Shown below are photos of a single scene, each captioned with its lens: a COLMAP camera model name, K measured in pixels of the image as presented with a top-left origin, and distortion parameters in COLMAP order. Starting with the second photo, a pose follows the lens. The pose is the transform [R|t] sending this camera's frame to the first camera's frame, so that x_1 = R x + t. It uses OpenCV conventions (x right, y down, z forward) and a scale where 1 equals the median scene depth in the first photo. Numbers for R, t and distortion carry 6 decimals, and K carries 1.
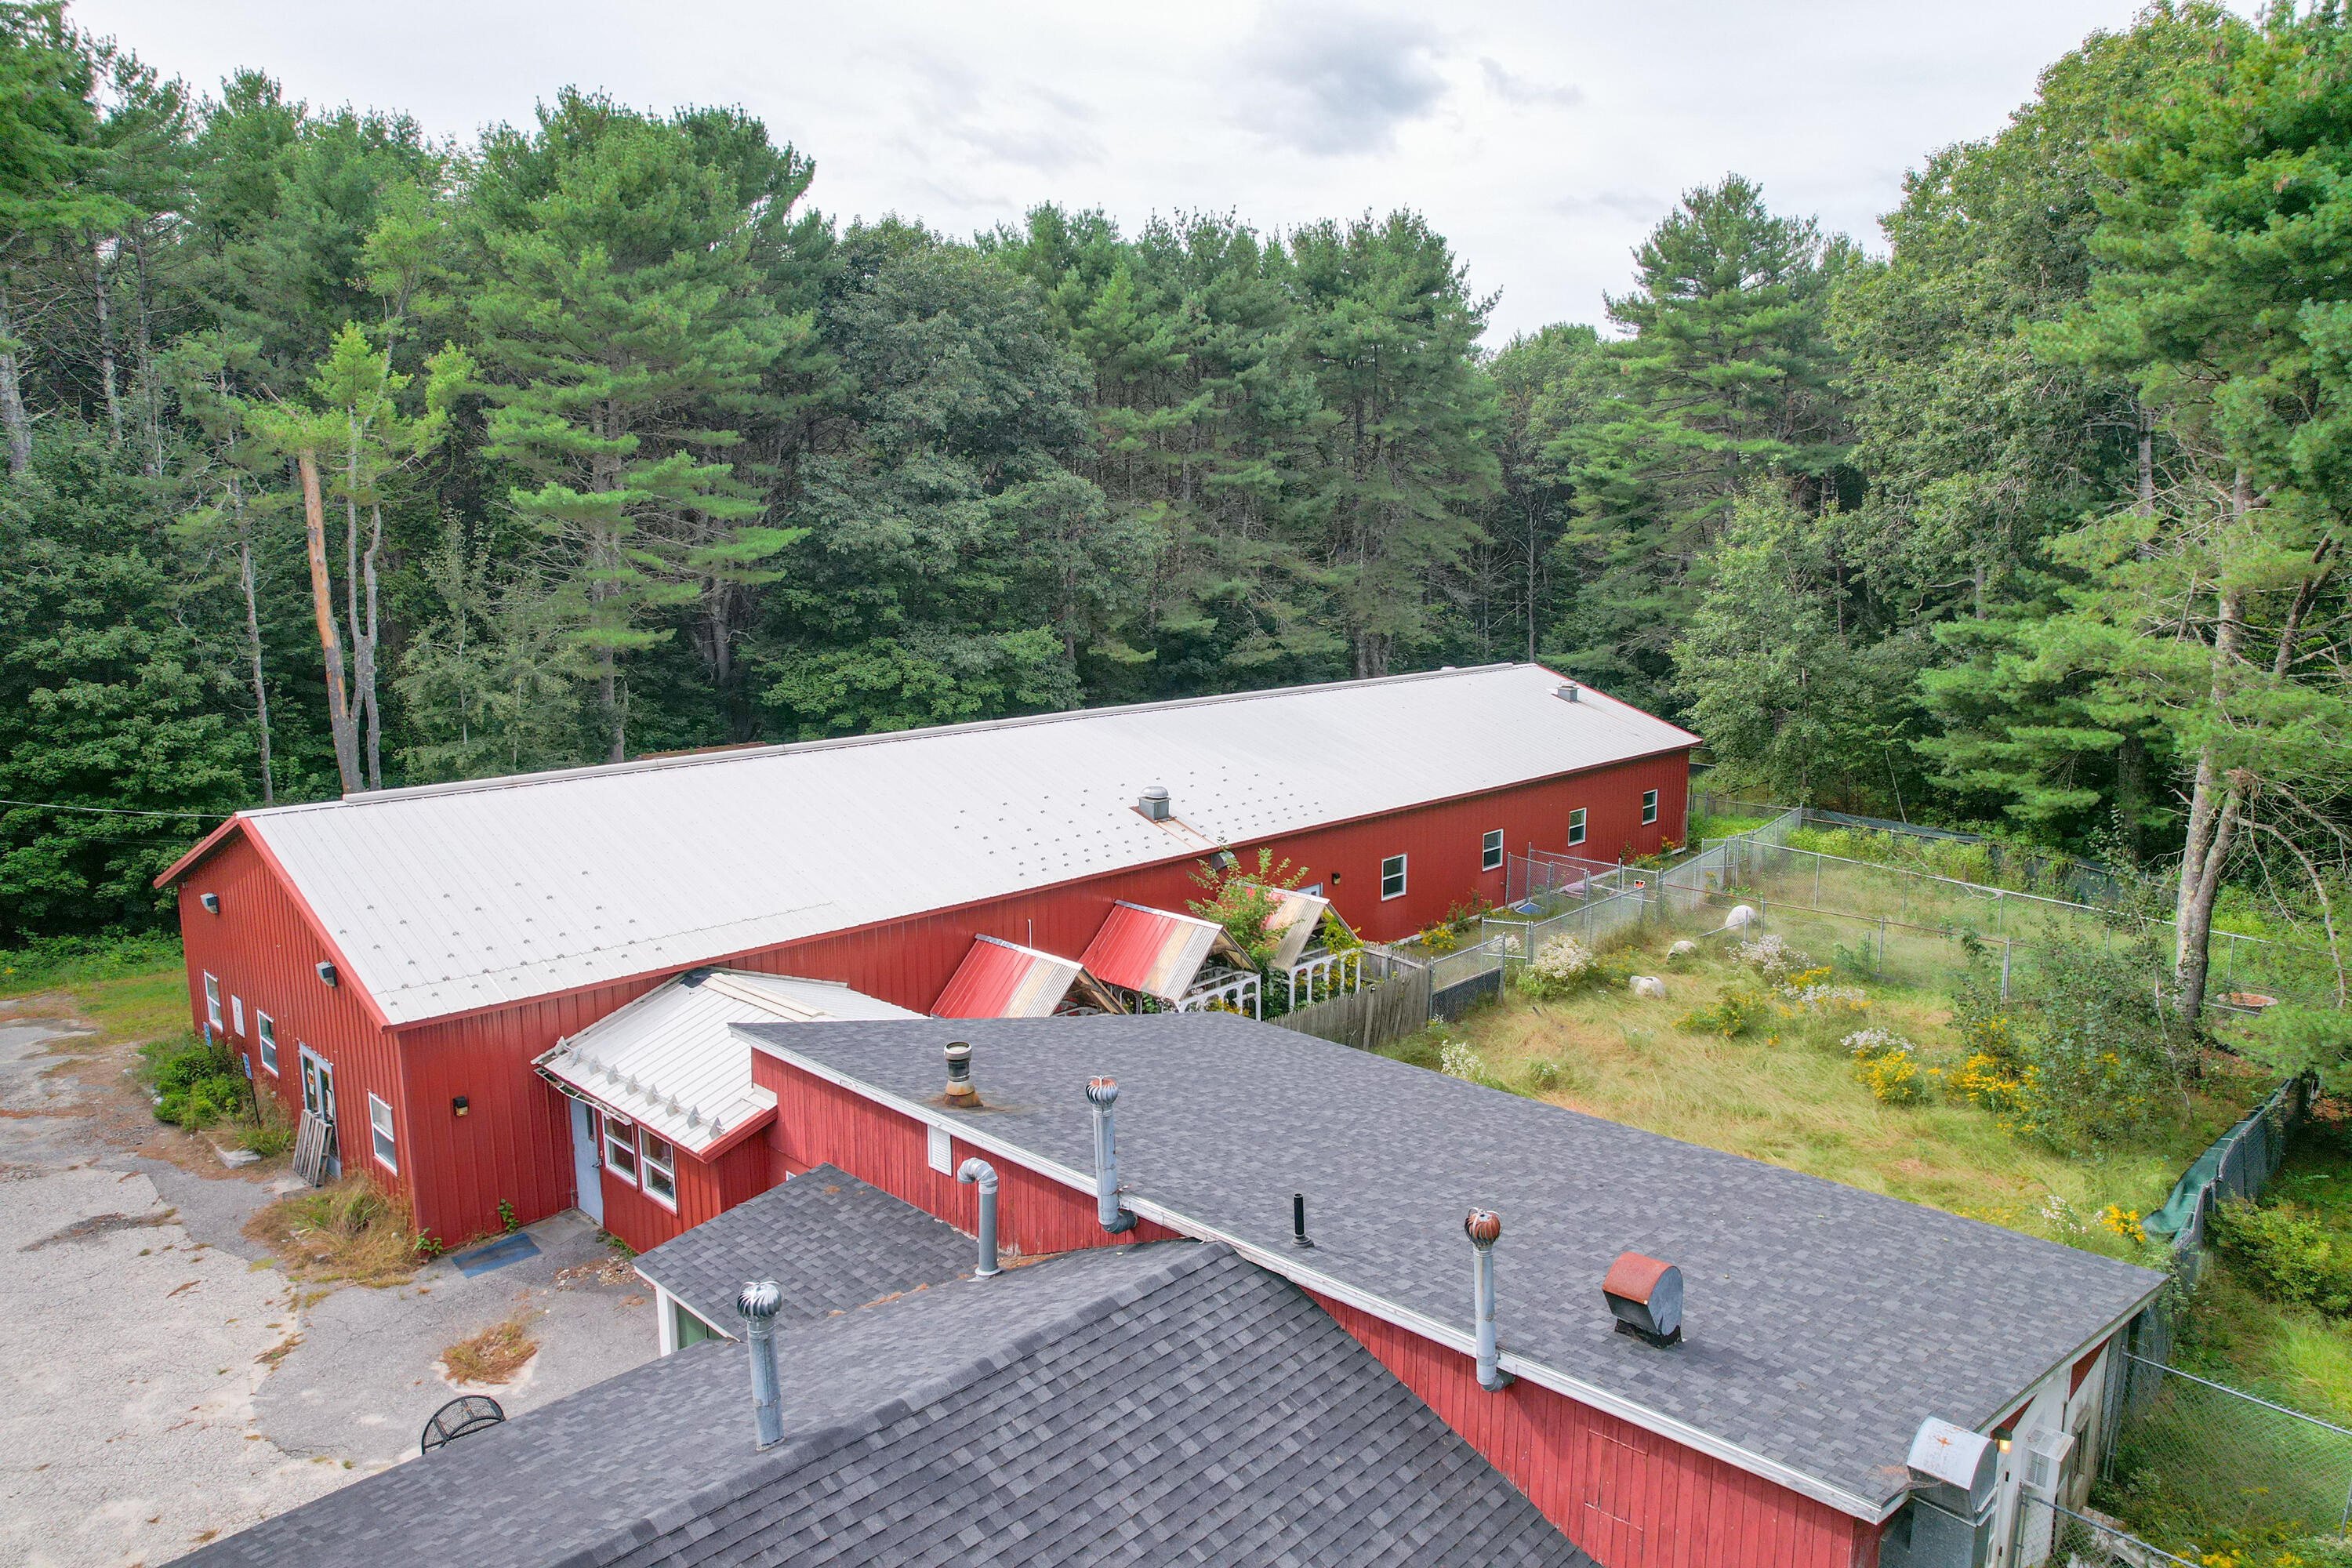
lens RADIAL K [[1504.0, 0, 1160.9], [0, 1504.0, 772.9], [0, 0, 1]] dist [-0.076250, 0.068050]
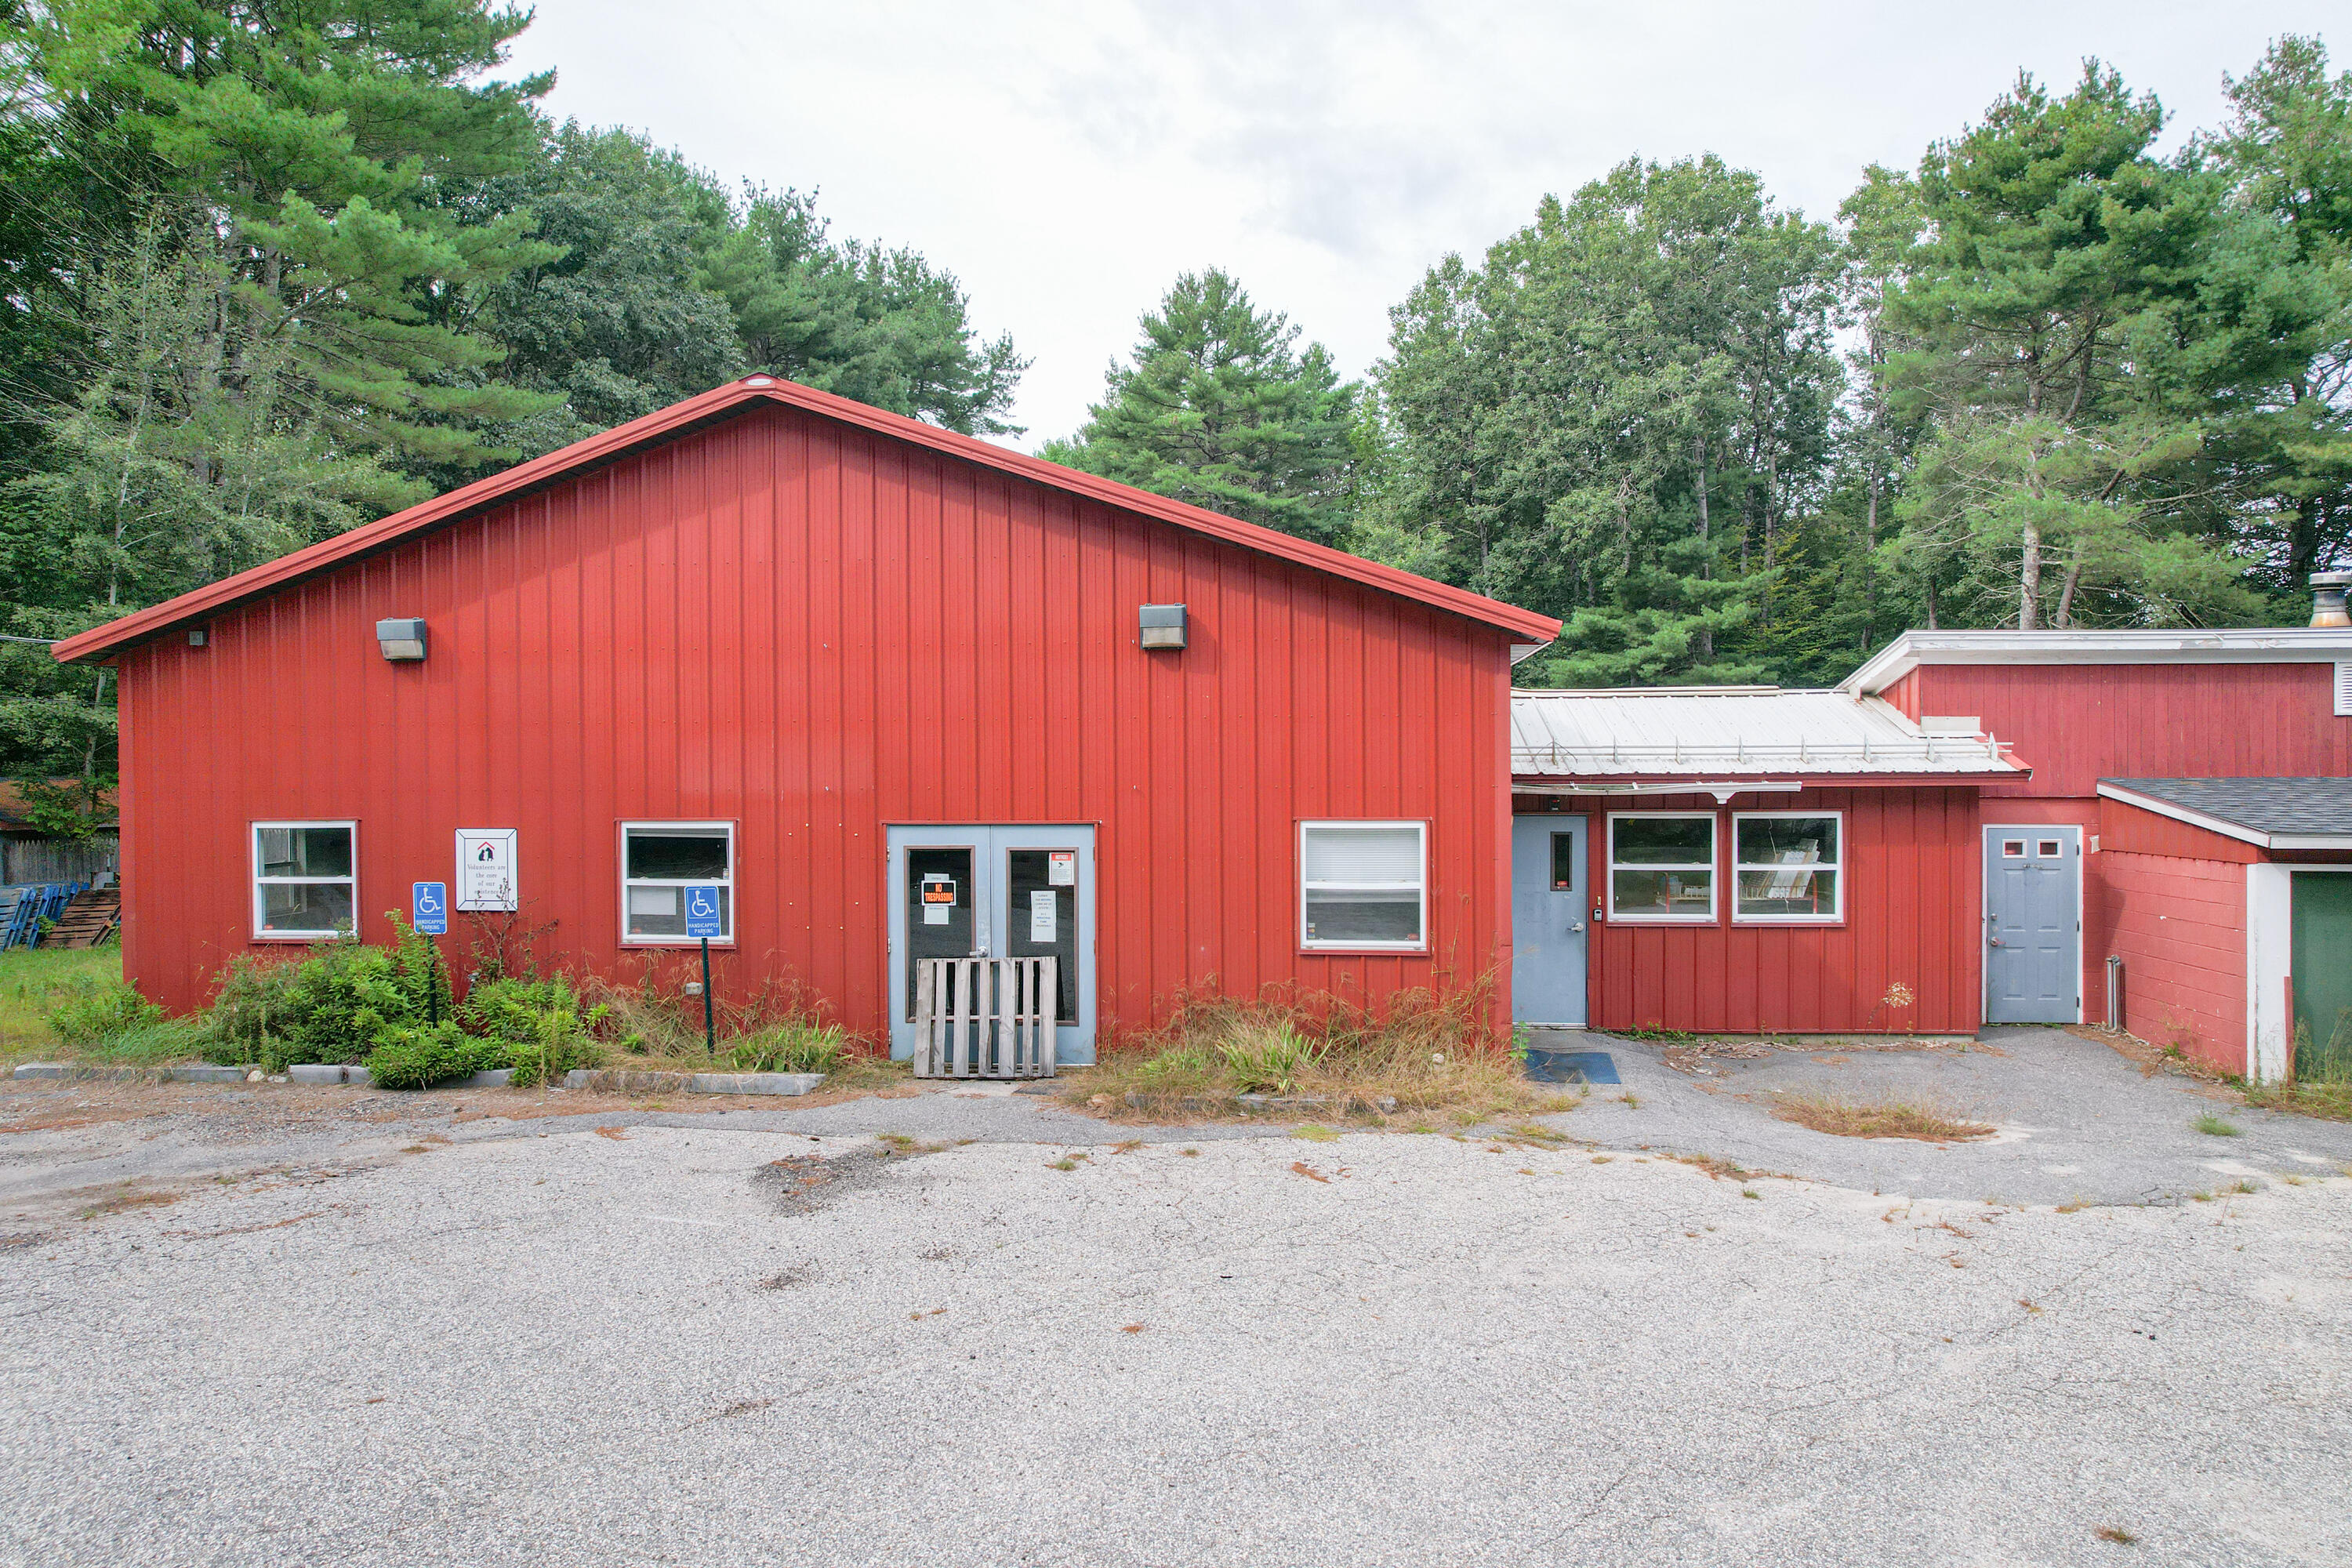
lens RADIAL K [[1513.4, 0, 1159.0], [0, 1513.4, 757.8], [0, 0, 1]] dist [-0.070359, 0.067644]
pose [[0.783171, 0.006293, 0.621775, -0.409529], [0.093382, 0.987418, -0.127615, 0.114099], [-0.614755, 0.158007, 0.772729, 0.264454]]
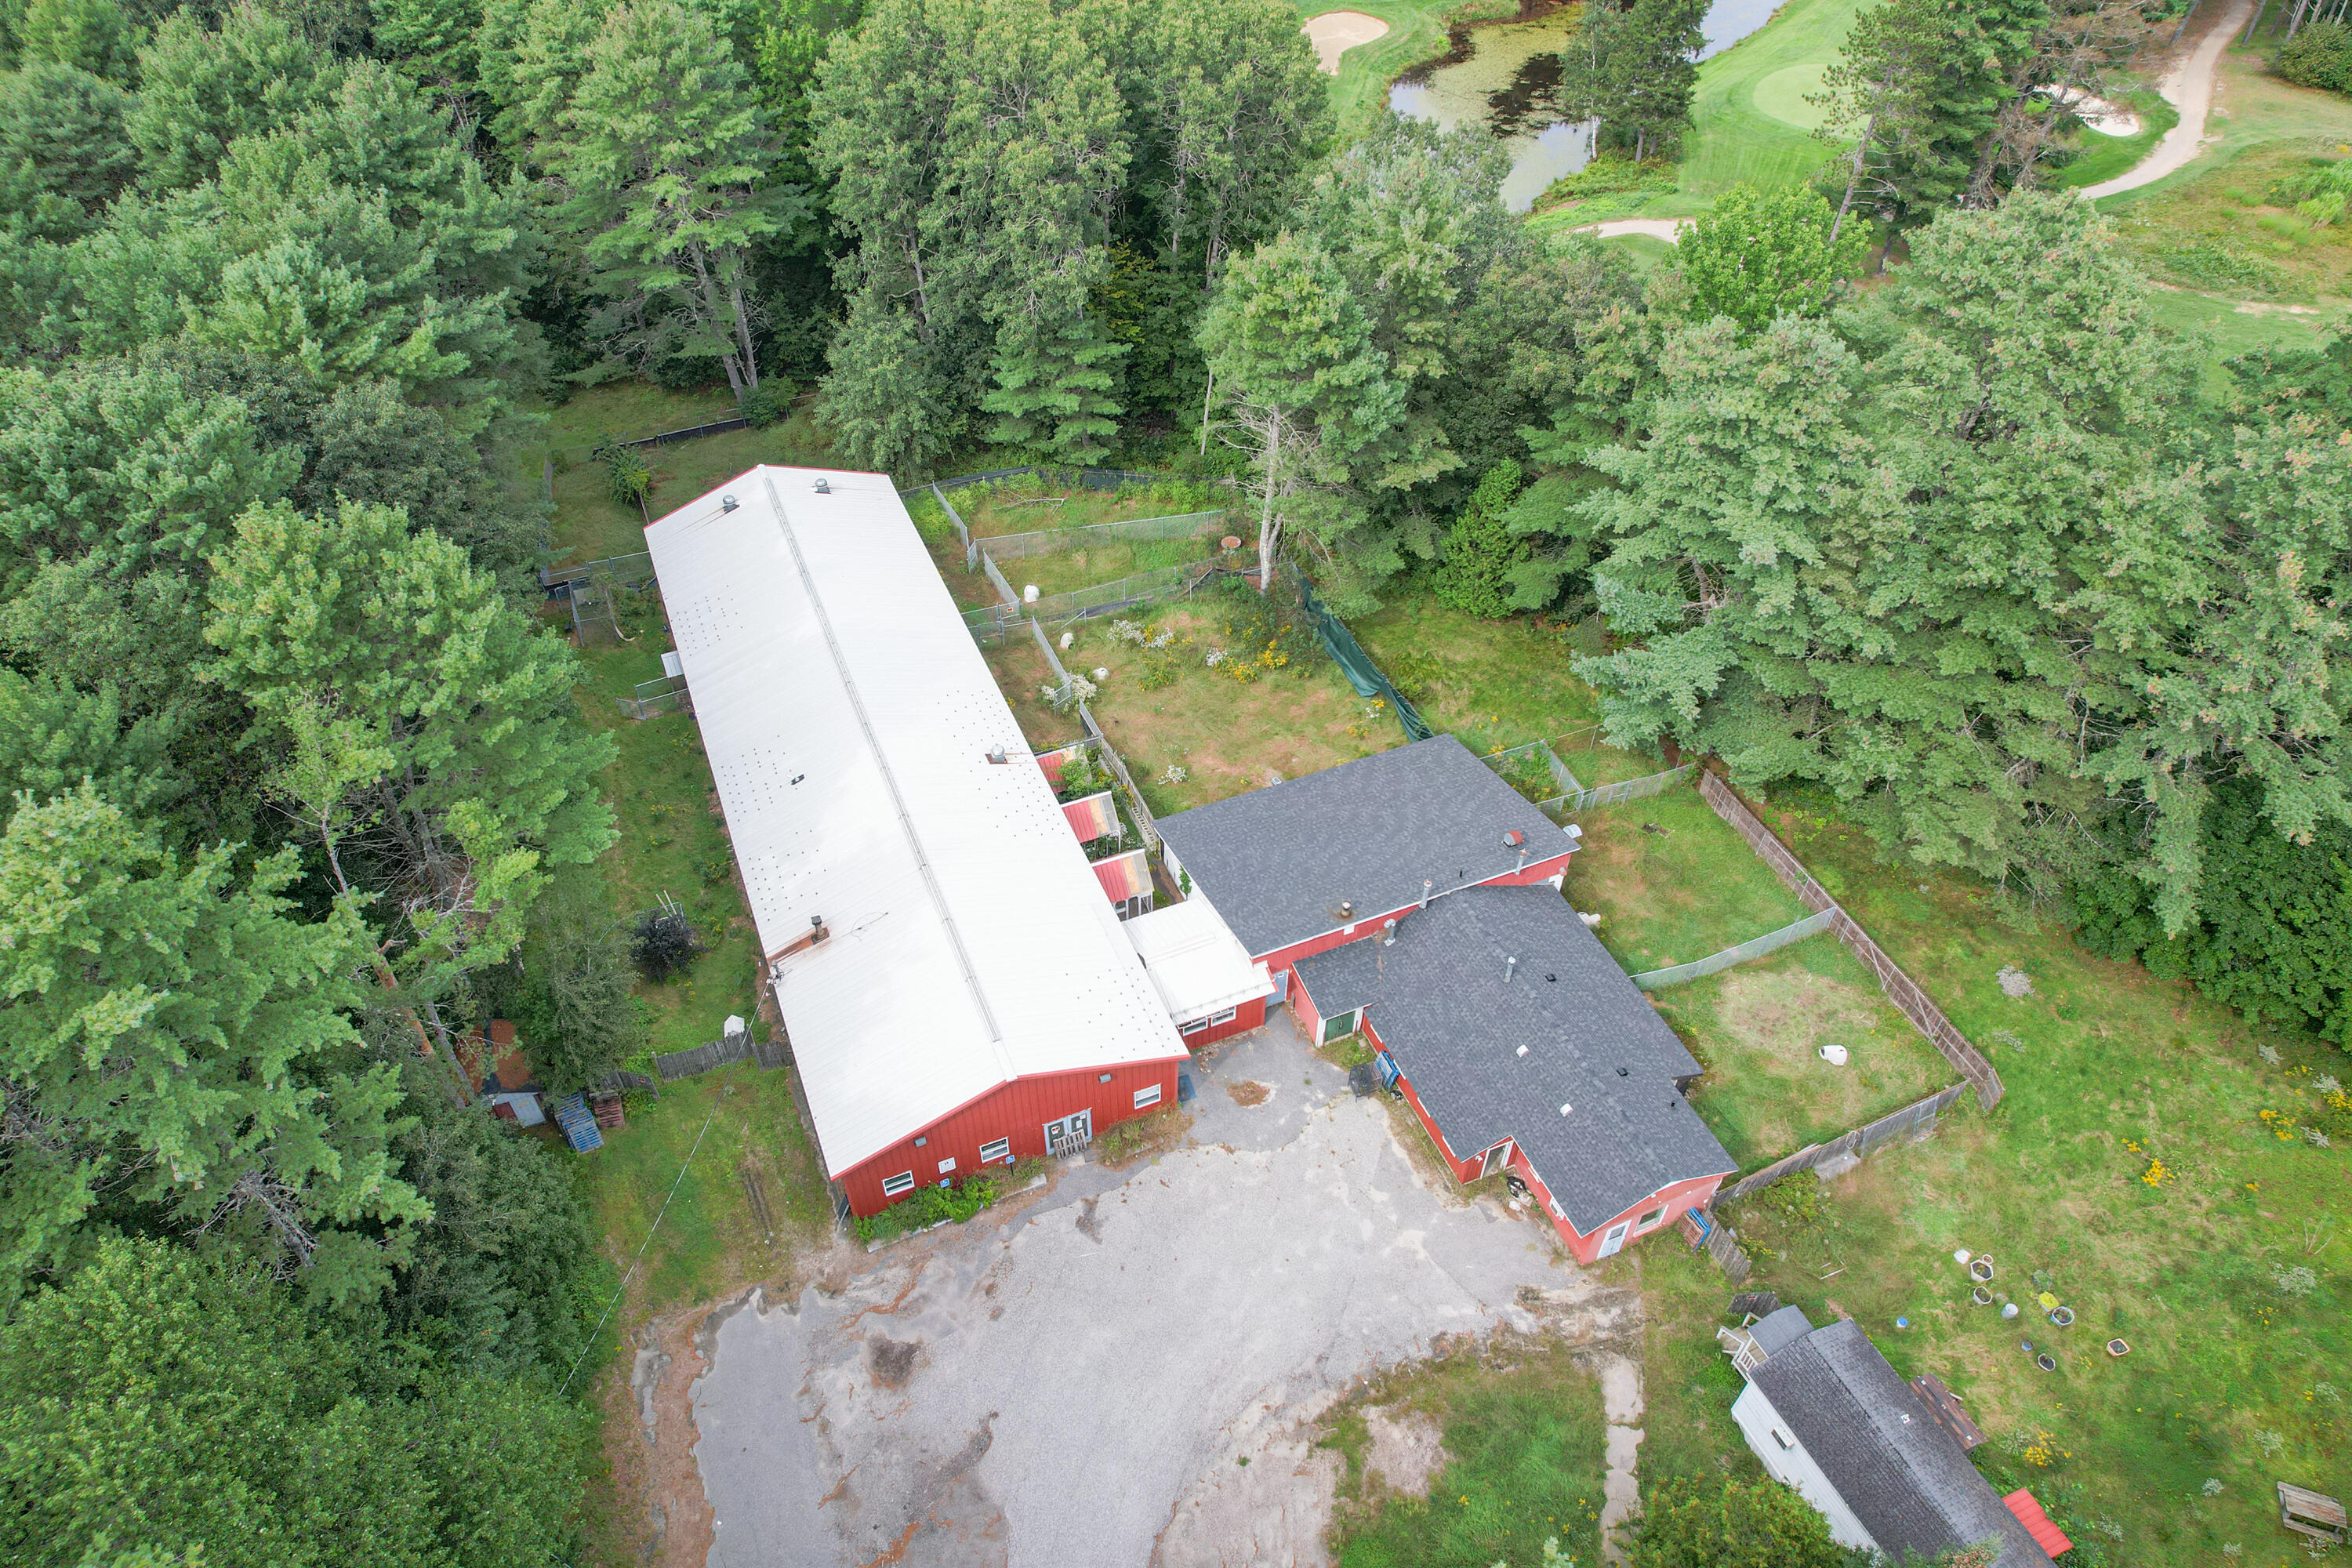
lens RADIAL K [[1503.3, 0, 1159.4], [0, 1503.3, 776.4], [0, 0, 1]] dist [-0.072763, 0.063714]
pose [[0.393386, -0.632797, 0.666945, -0.802904], [0.138592, 0.757961, 0.637407, -0.757947], [-0.908867, -0.158314, 0.385871, 0.048312]]
